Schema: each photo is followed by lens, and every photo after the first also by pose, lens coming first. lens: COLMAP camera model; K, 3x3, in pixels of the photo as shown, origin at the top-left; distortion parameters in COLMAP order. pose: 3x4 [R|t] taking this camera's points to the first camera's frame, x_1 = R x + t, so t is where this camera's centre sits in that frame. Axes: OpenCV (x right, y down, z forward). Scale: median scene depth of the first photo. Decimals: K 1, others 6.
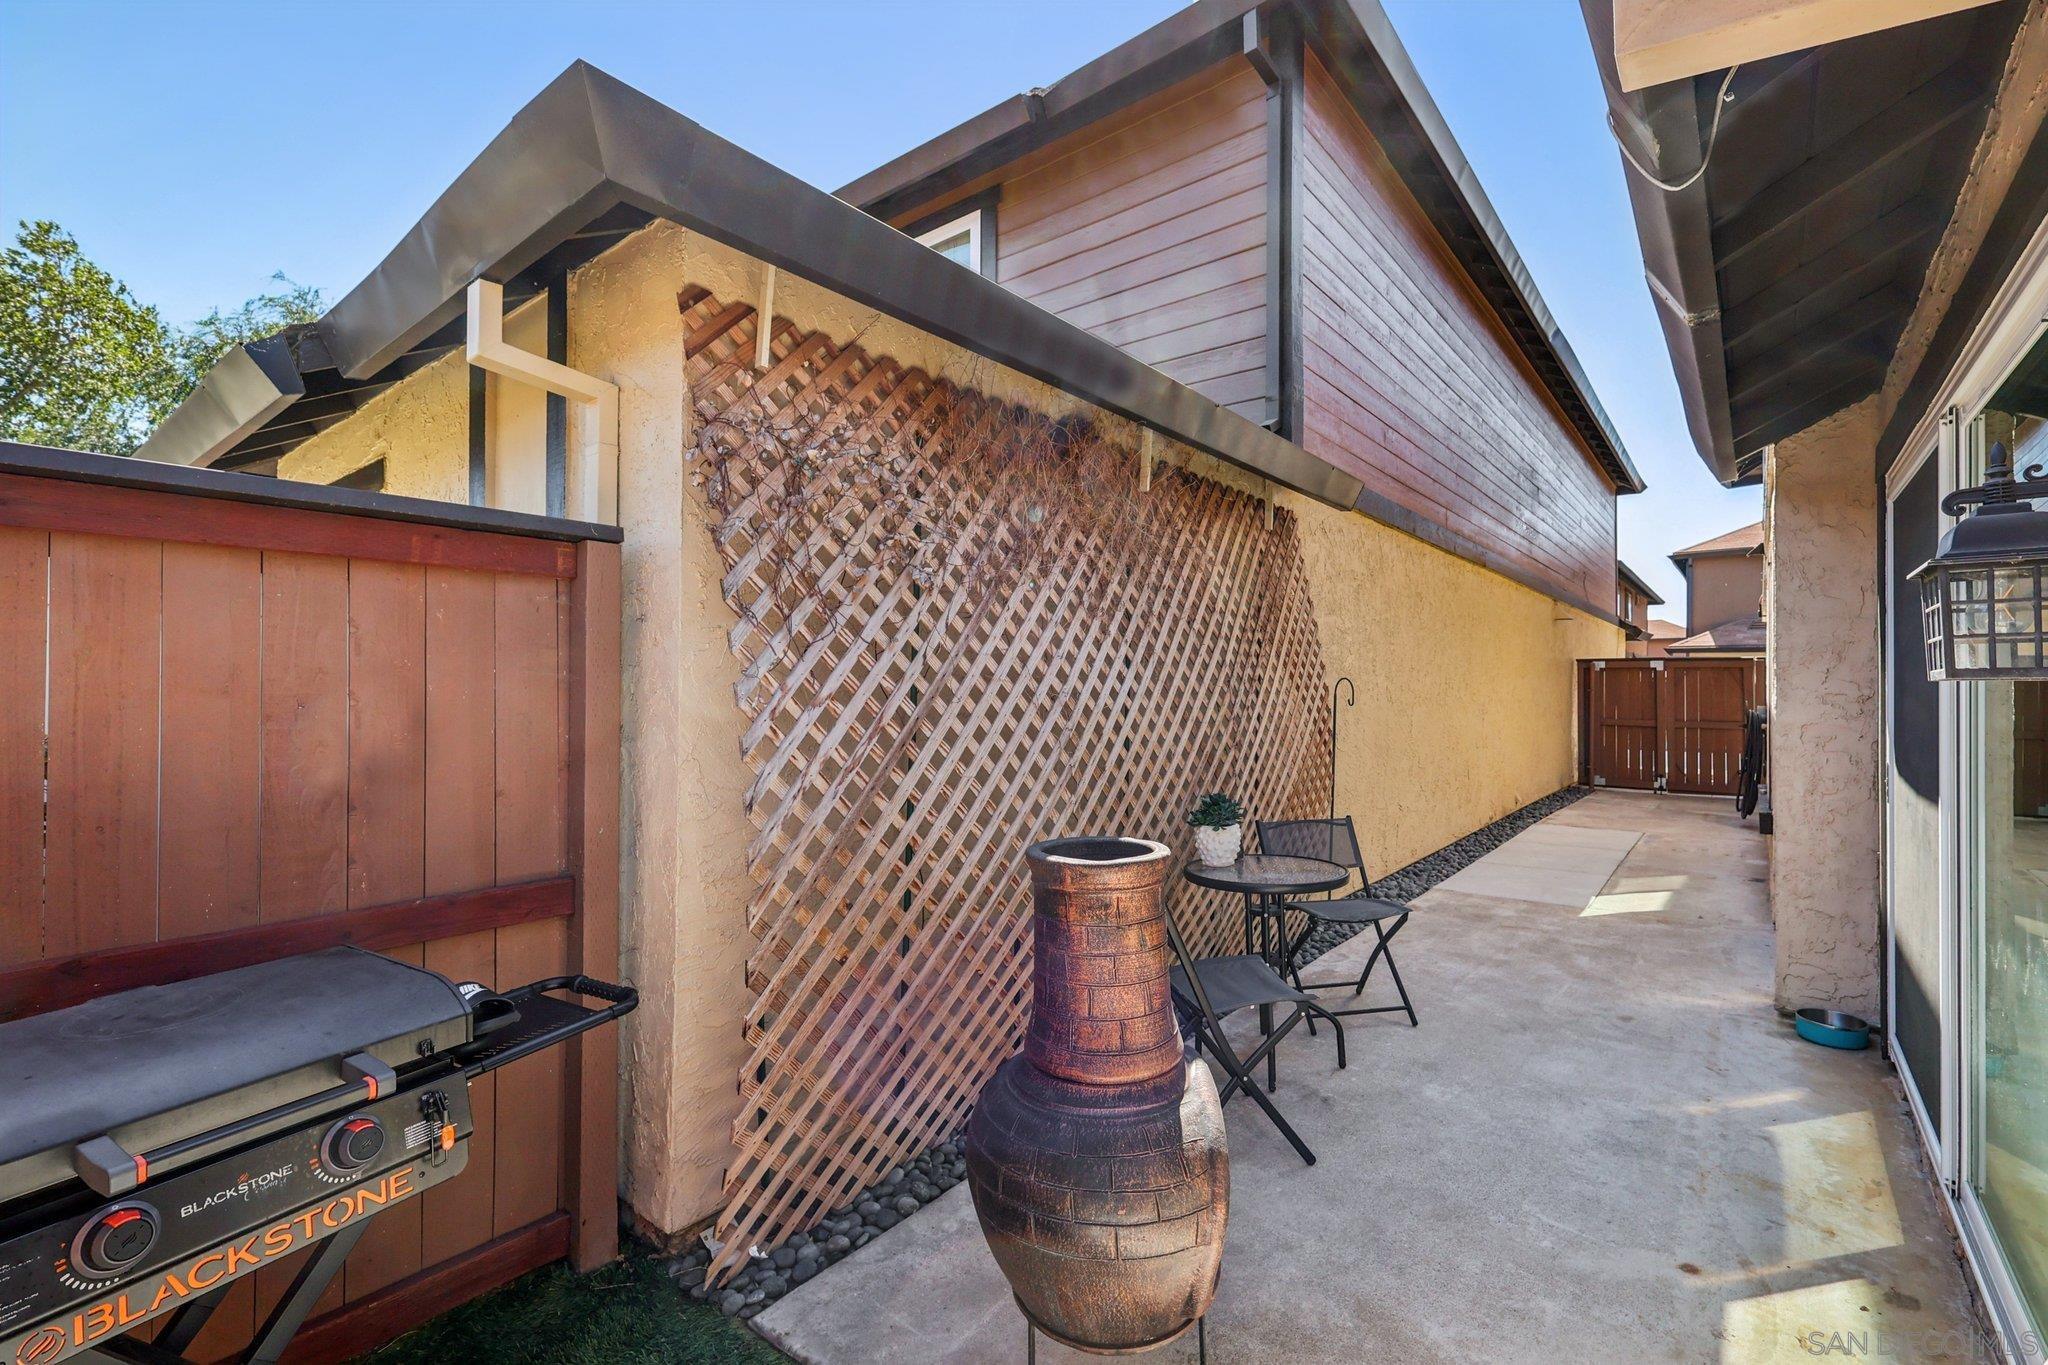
lens RADIAL K [[896.7, 0, 1021.4], [0, 896.7, 682.9], [0, 0, 1]] dist [0.000827, 0.000258]
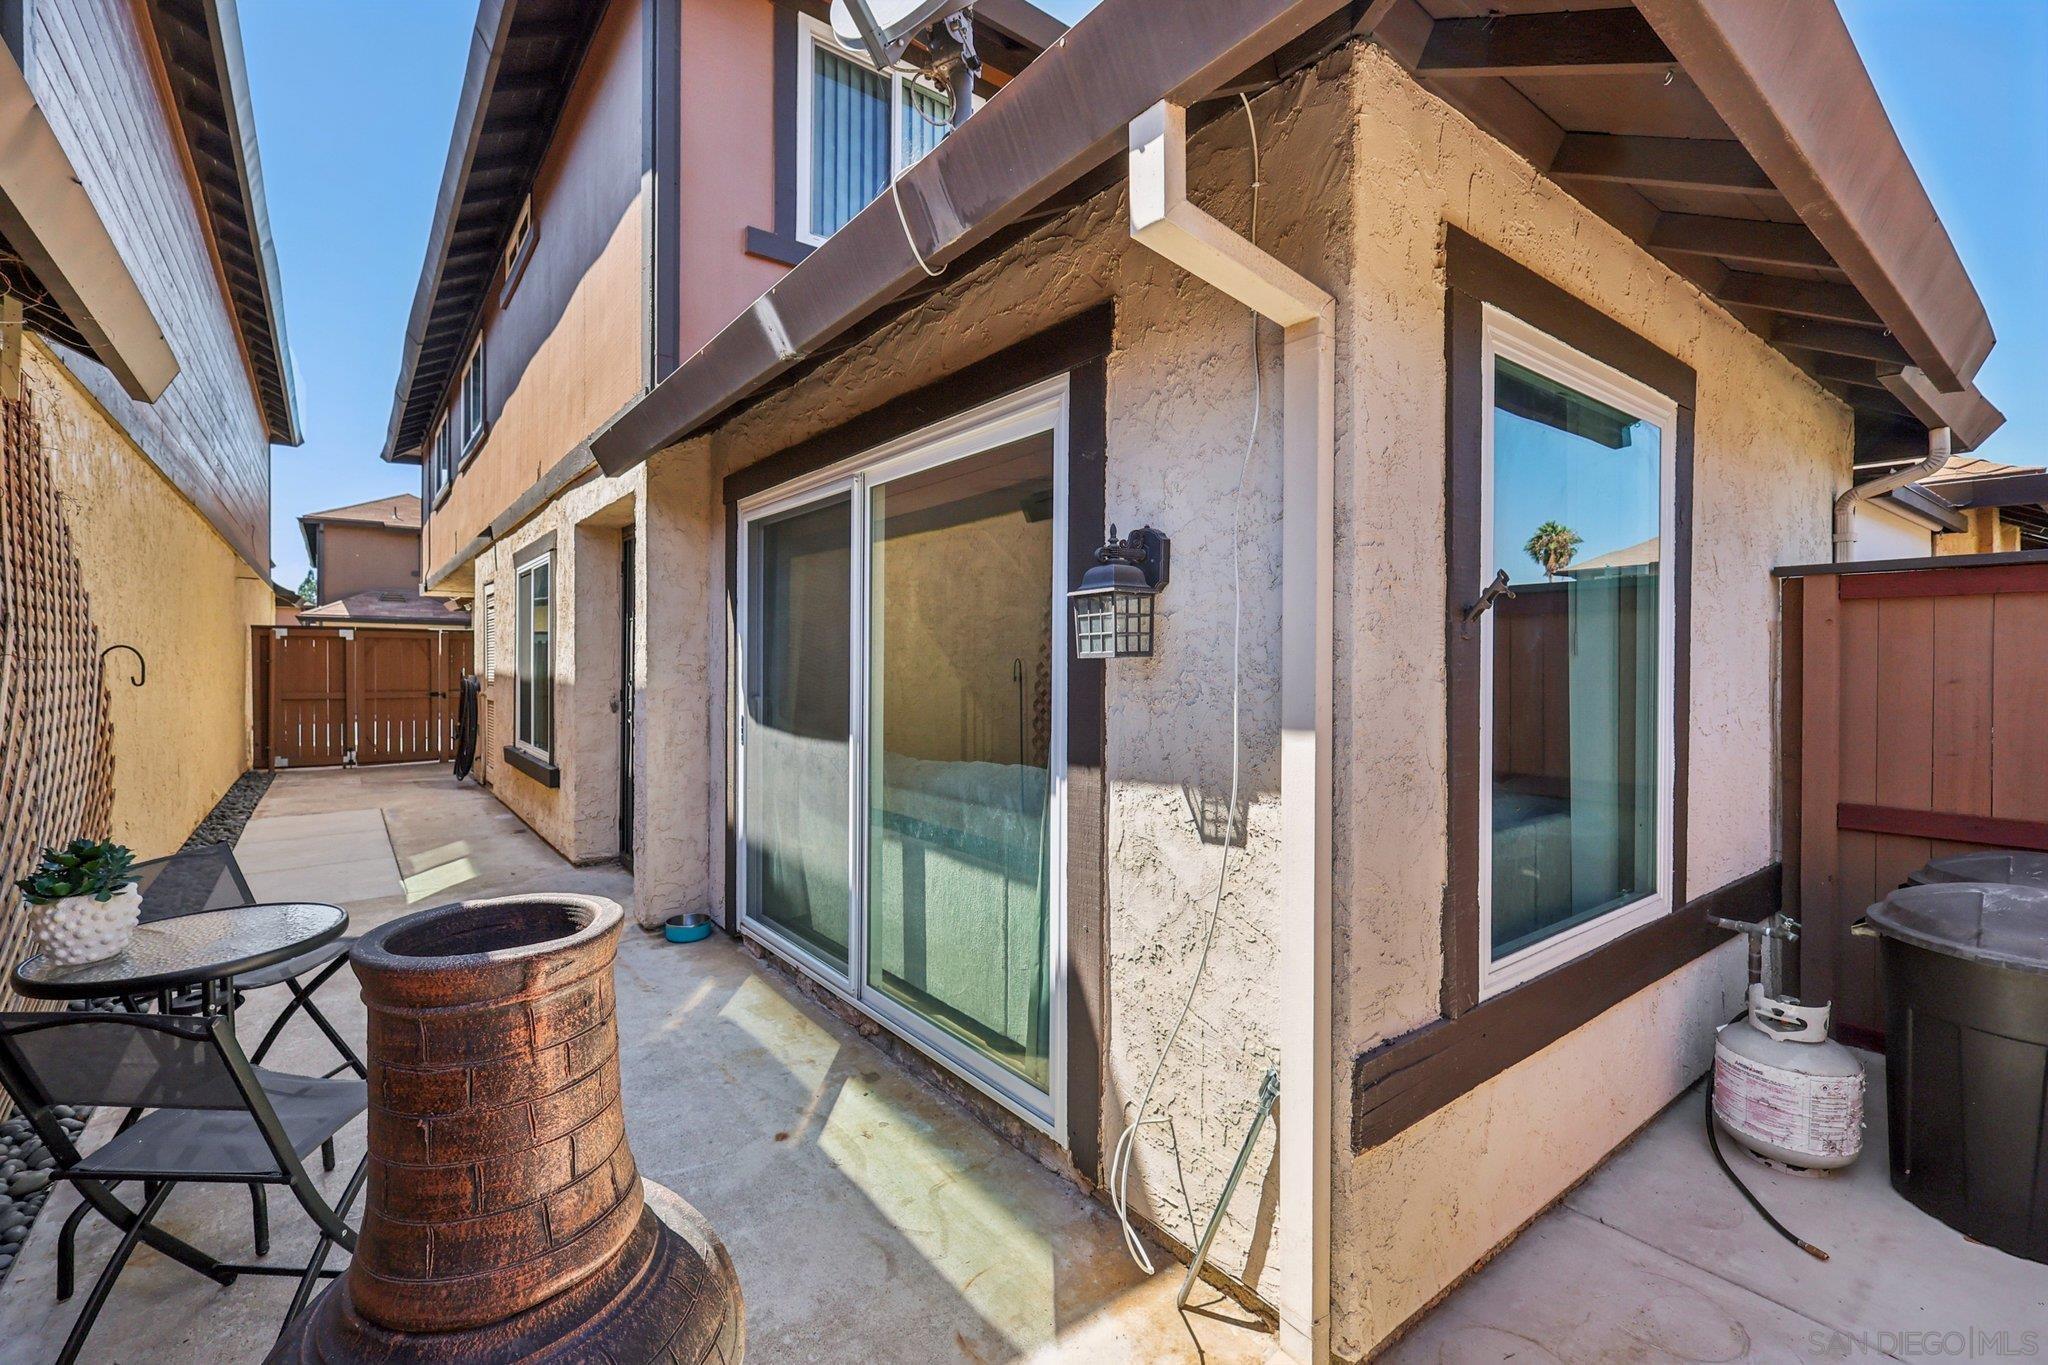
lens RADIAL K [[894.9, 0, 1030.3], [0, 894.9, 681.5], [0, 0, 1]] dist [0.002312, -0.000219]
pose [[0.215511, -0.026103, 0.976152, -0.215918], [-0.005822, 0.999591, 0.028015, -0.001968], [-0.976484, -0.011720, 0.215271, 0.249718]]
